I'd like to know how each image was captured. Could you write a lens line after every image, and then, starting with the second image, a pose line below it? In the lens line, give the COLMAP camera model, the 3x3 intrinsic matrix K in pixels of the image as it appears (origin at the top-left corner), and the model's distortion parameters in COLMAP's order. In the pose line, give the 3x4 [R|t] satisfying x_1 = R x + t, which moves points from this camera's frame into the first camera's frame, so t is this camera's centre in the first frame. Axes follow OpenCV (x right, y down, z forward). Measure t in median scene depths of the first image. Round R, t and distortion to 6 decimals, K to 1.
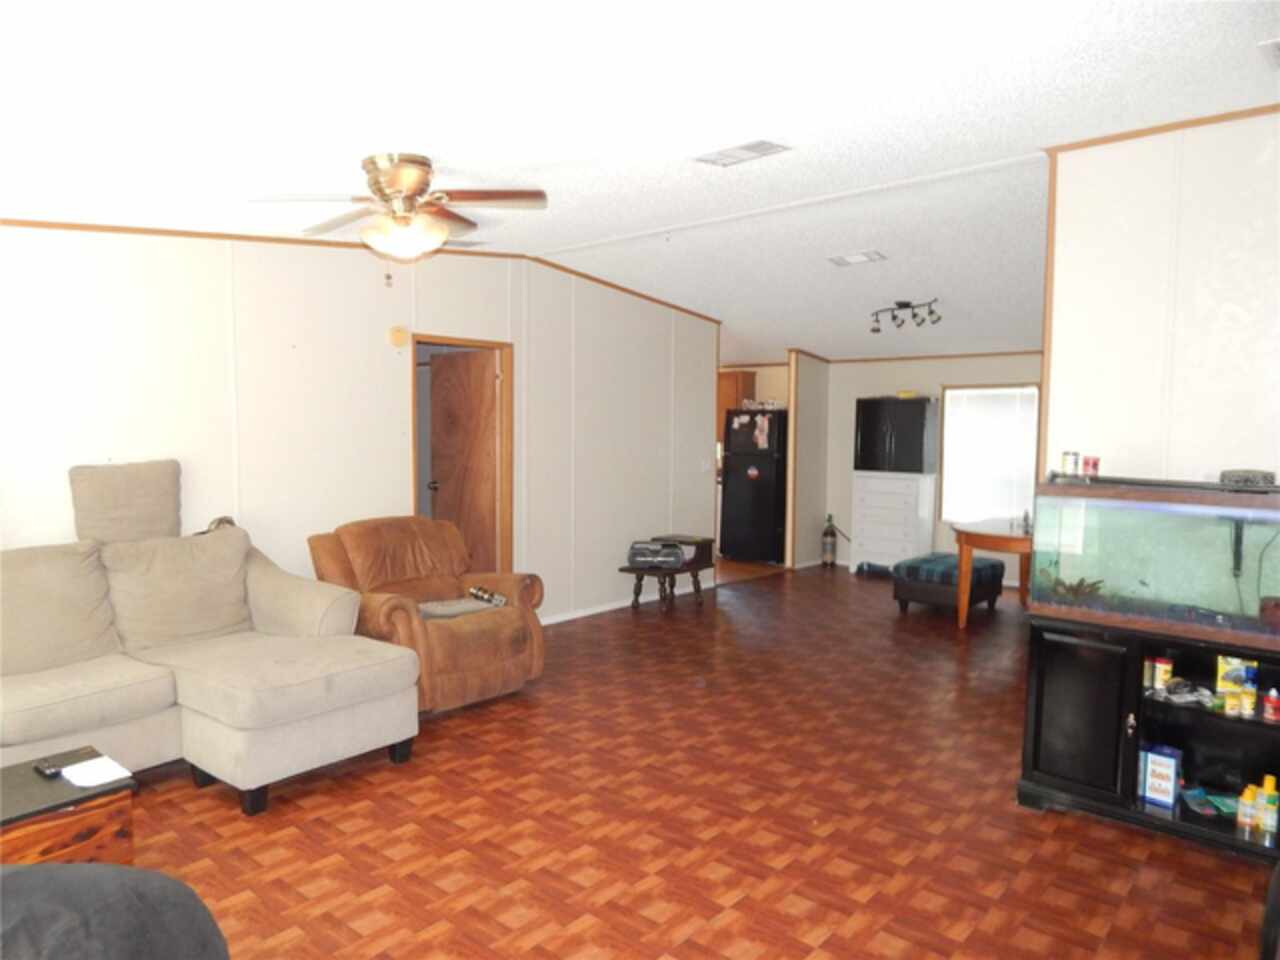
lens RADIAL K [[833.3, 0, 645.8], [0, 833.3, 471.7], [0, 0, 1]] dist [0.003756, -0.014696]
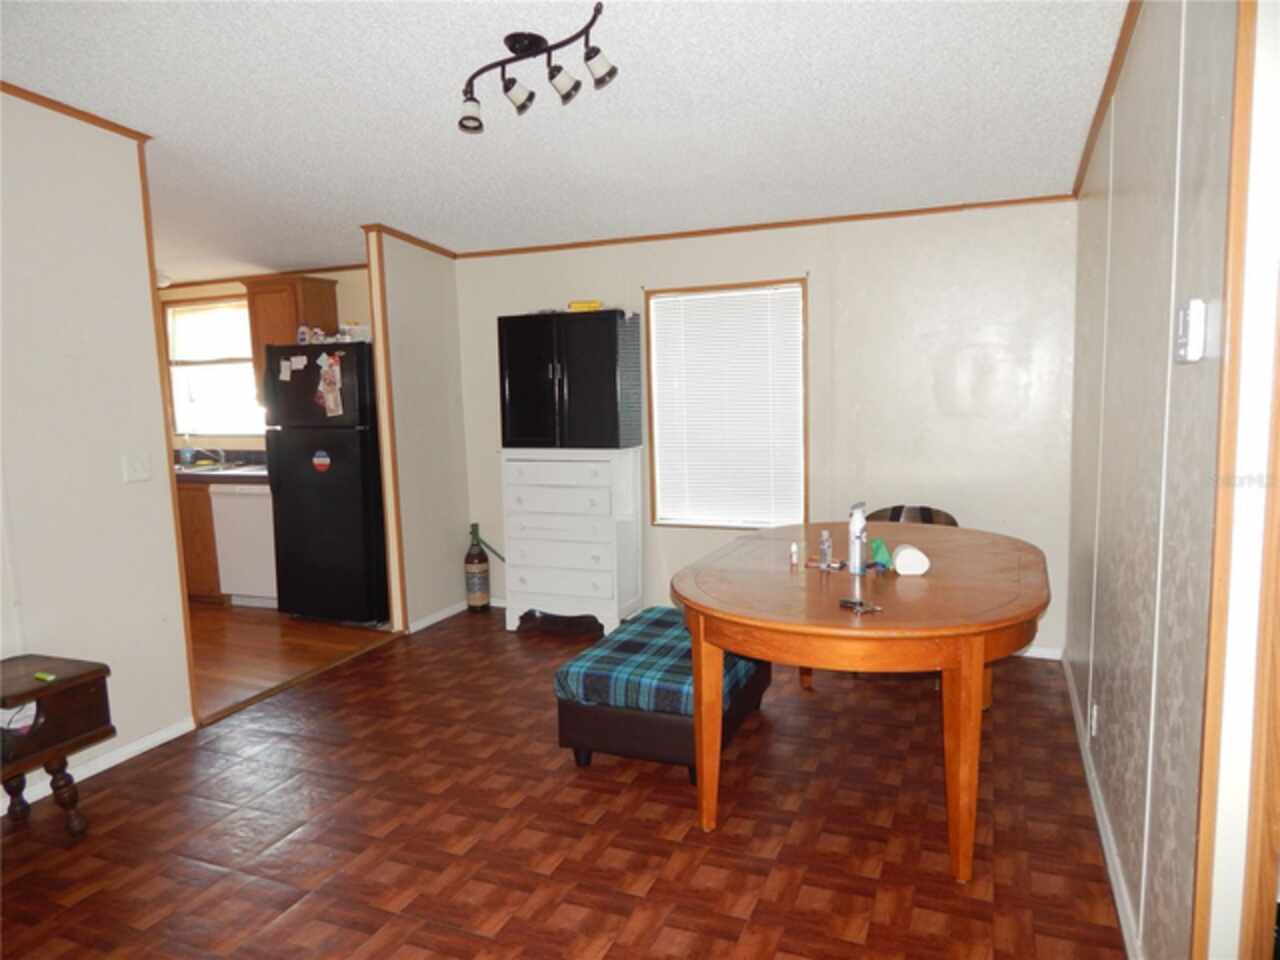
lens RADIAL K [[833.3, 0, 645.8], [0, 833.3, 471.7], [0, 0, 1]] dist [0.003756, -0.014696]
pose [[0.947421, -0.075276, 0.311008, 0.163561], [0.056827, 0.996067, 0.067976, -0.017898], [-0.314902, -0.046728, 0.947973, 0.436089]]
